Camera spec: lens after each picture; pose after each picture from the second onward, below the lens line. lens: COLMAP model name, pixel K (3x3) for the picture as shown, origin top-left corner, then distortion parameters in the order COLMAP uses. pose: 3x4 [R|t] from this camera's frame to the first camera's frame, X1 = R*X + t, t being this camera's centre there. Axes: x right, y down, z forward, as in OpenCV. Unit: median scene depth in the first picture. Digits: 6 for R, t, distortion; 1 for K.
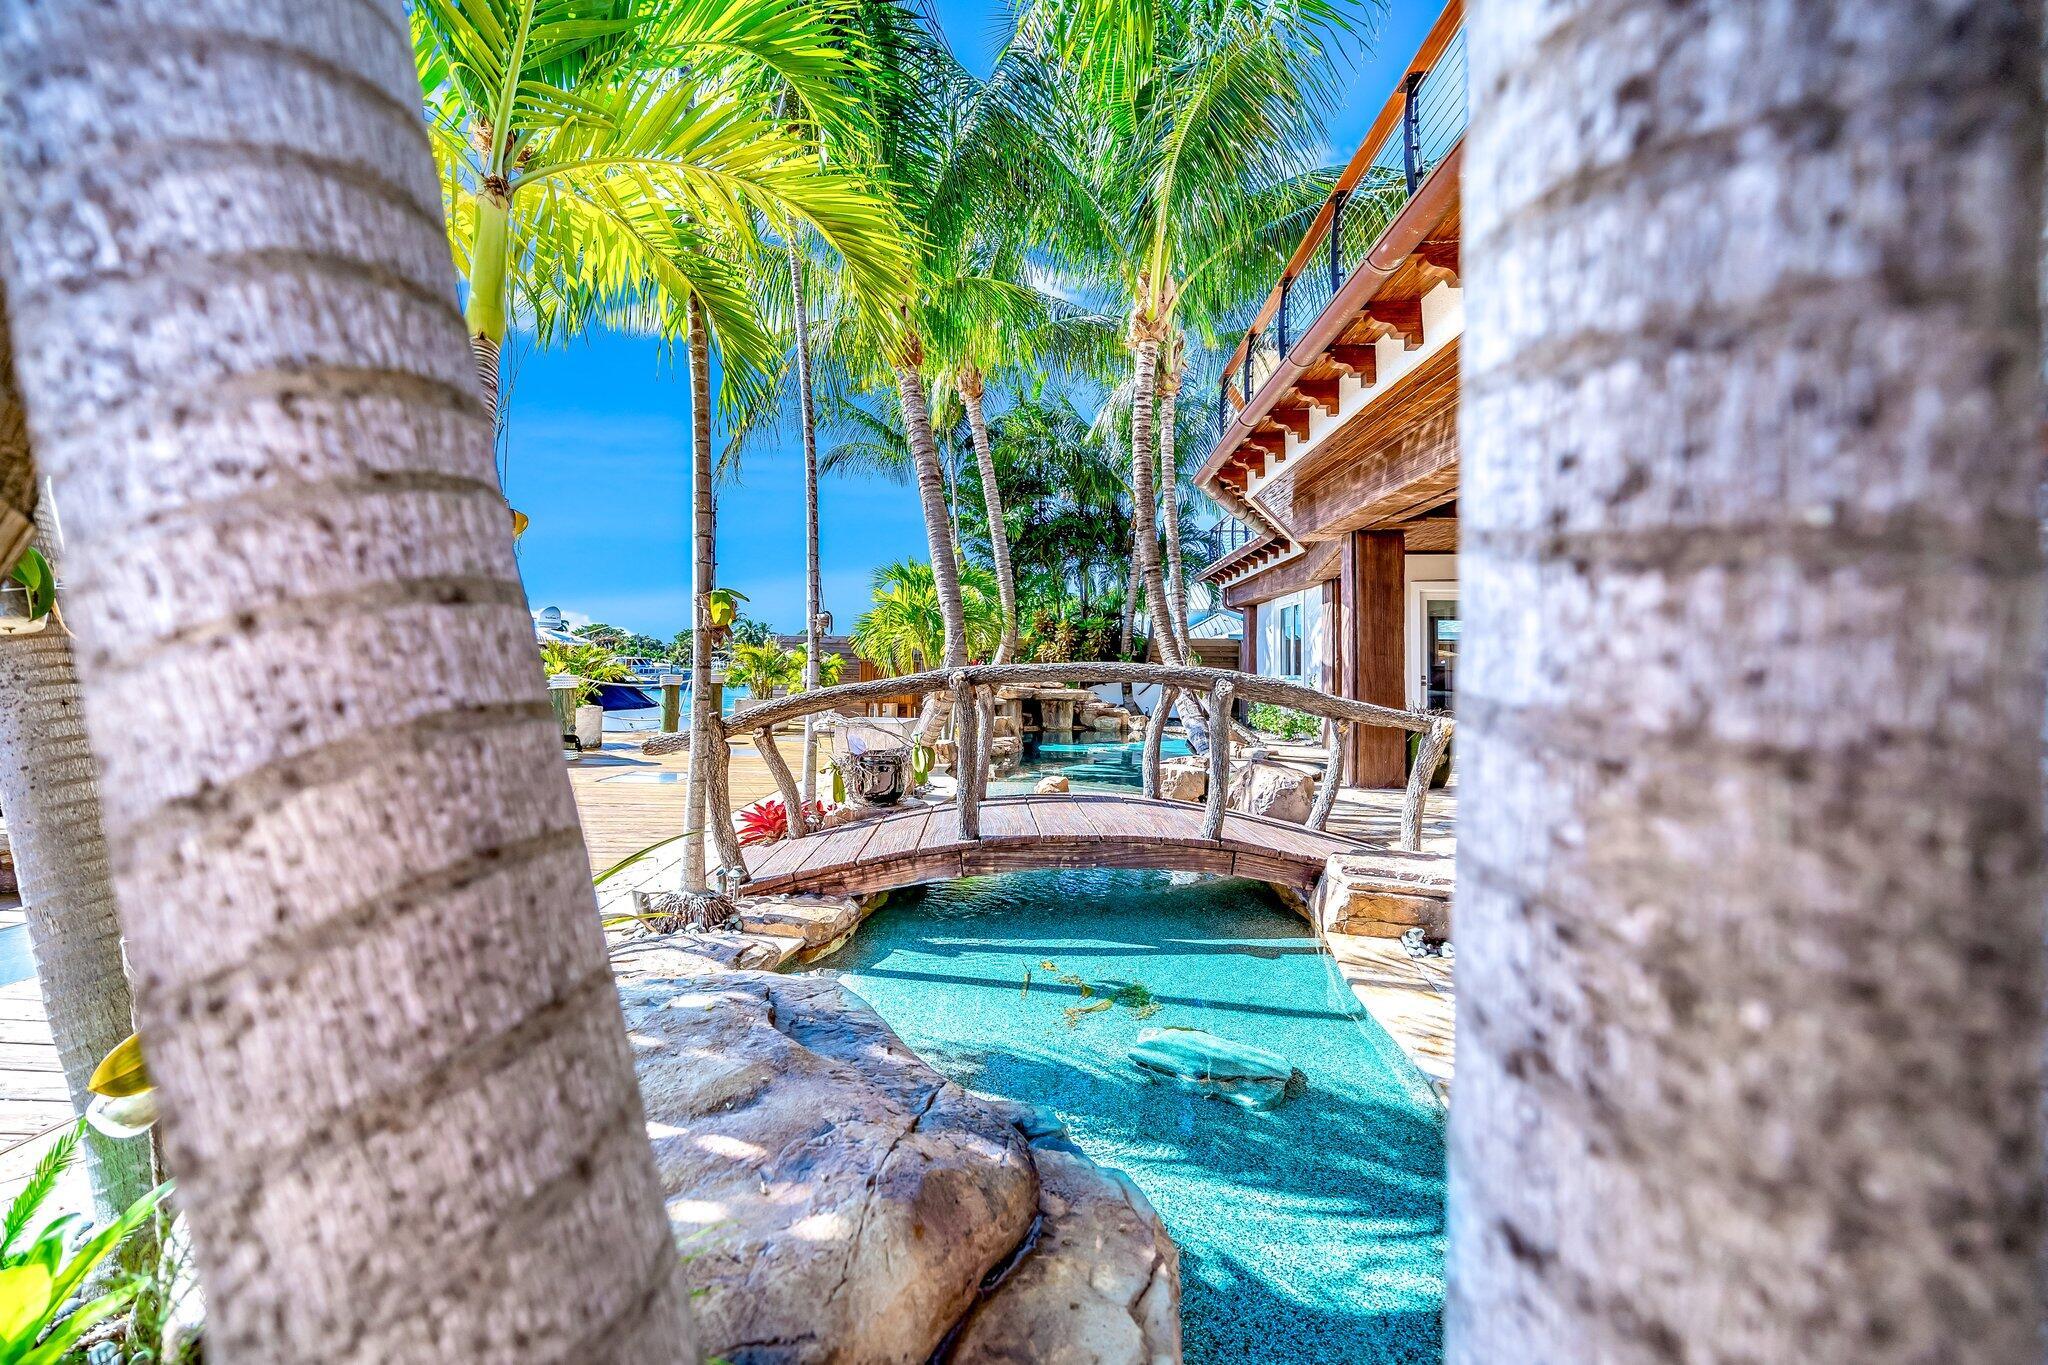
lens RADIAL K [[694.0, 0, 1024.0], [0, 694.0, 676.1], [0, 0, 1]] dist [-0.001456, 0.000055]
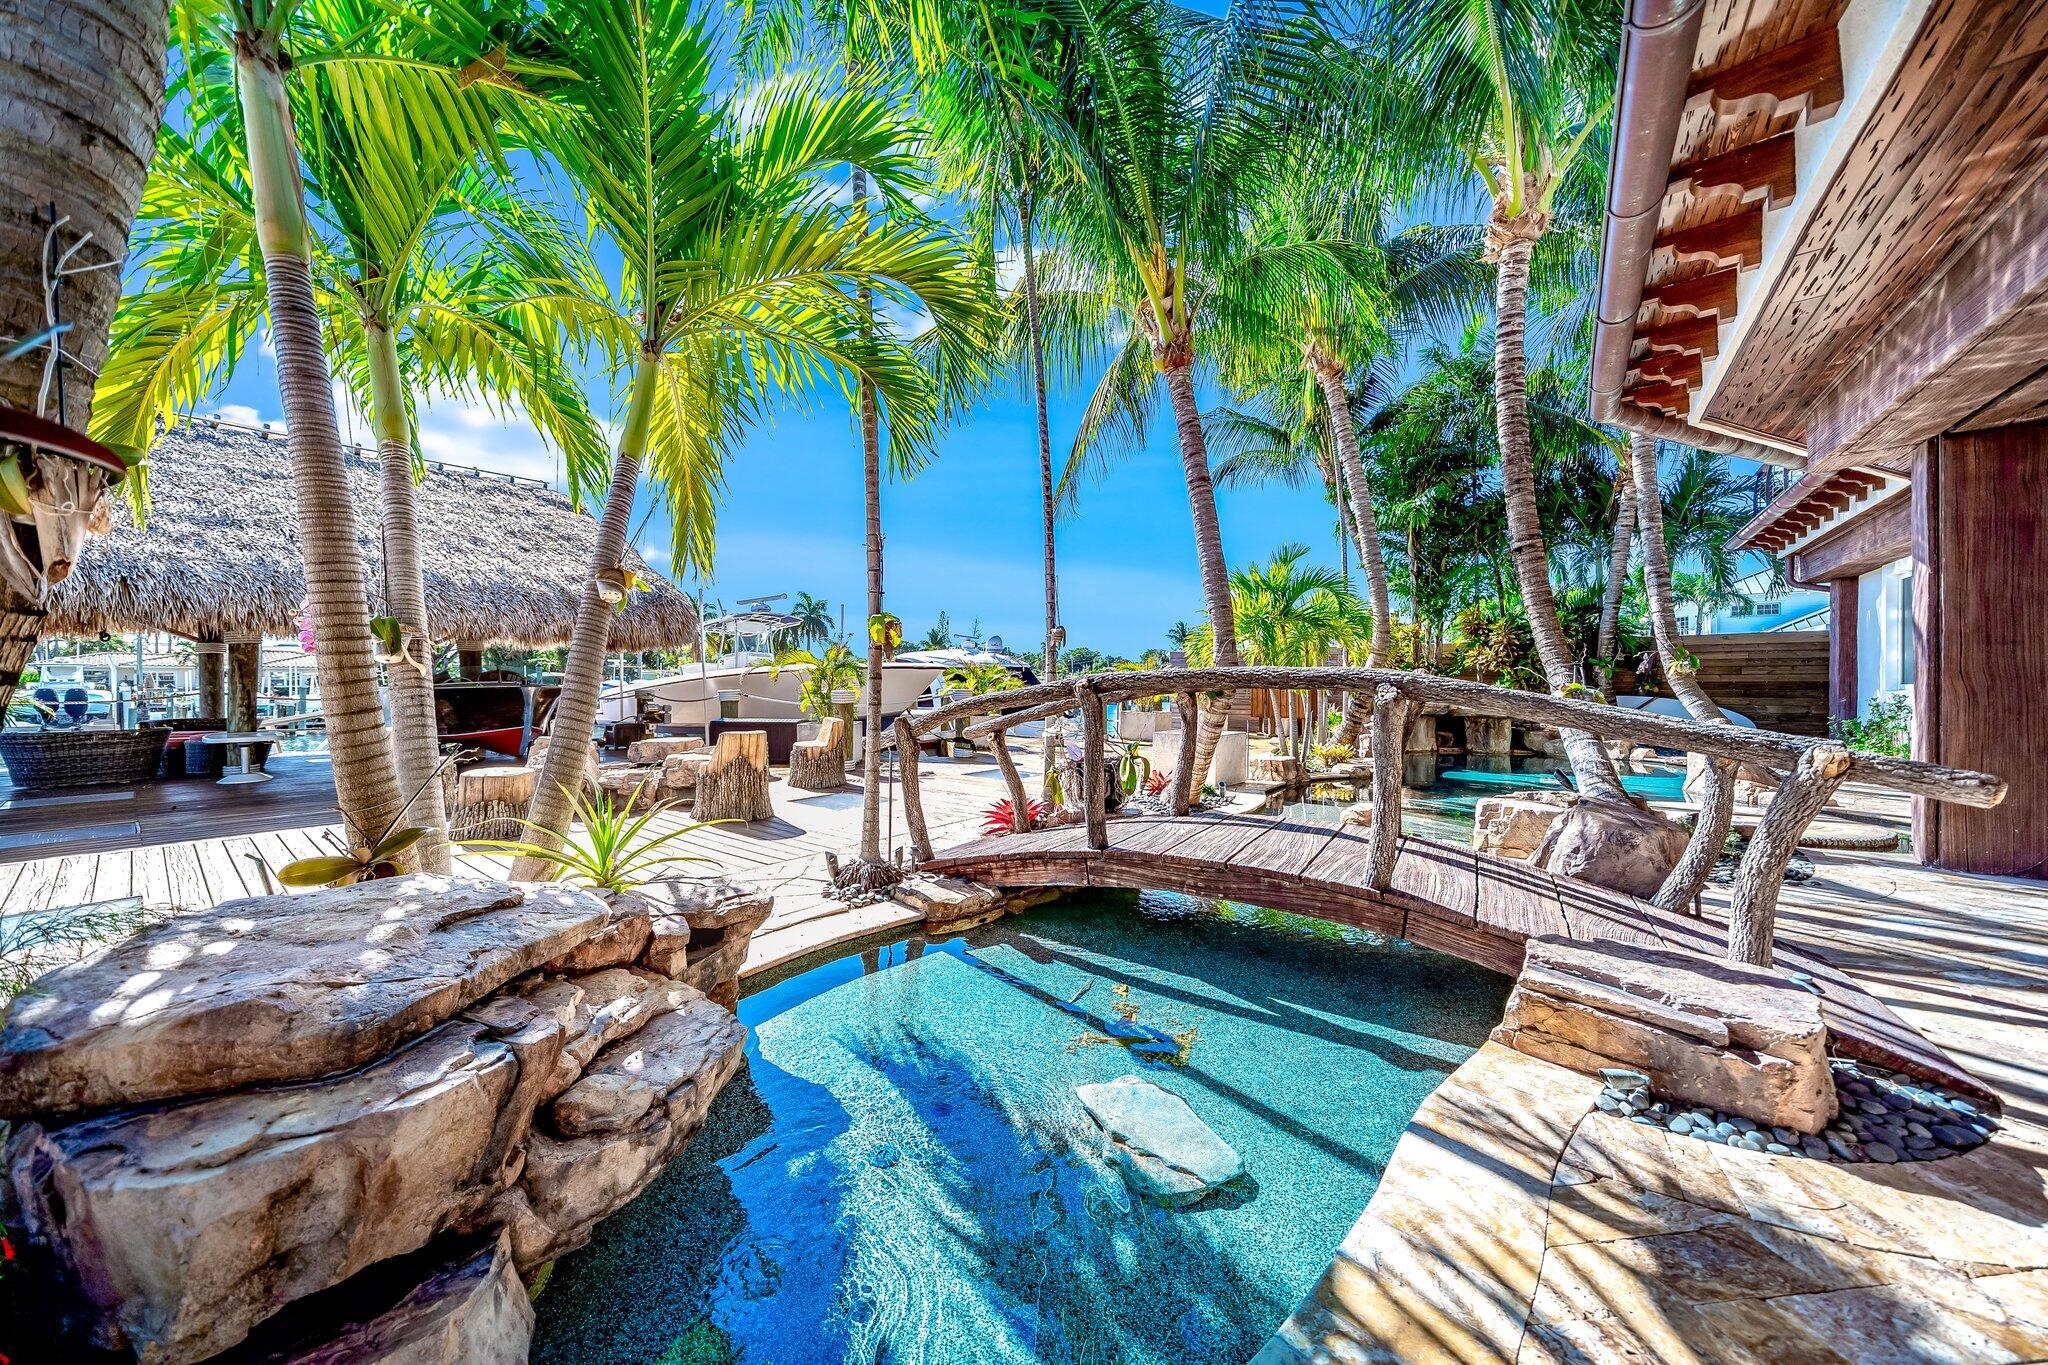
lens RADIAL K [[694.0, 0, 1030.4], [0, 694.0, 683.1], [0, 0, 1]] dist [-0.001456, 0.000055]
pose [[0.817119, -0.010052, -0.576382, 0.402911], [0.003172, 0.999911, -0.012941, 0.017697], [0.576461, 0.008746, 0.817078, 0.152498]]
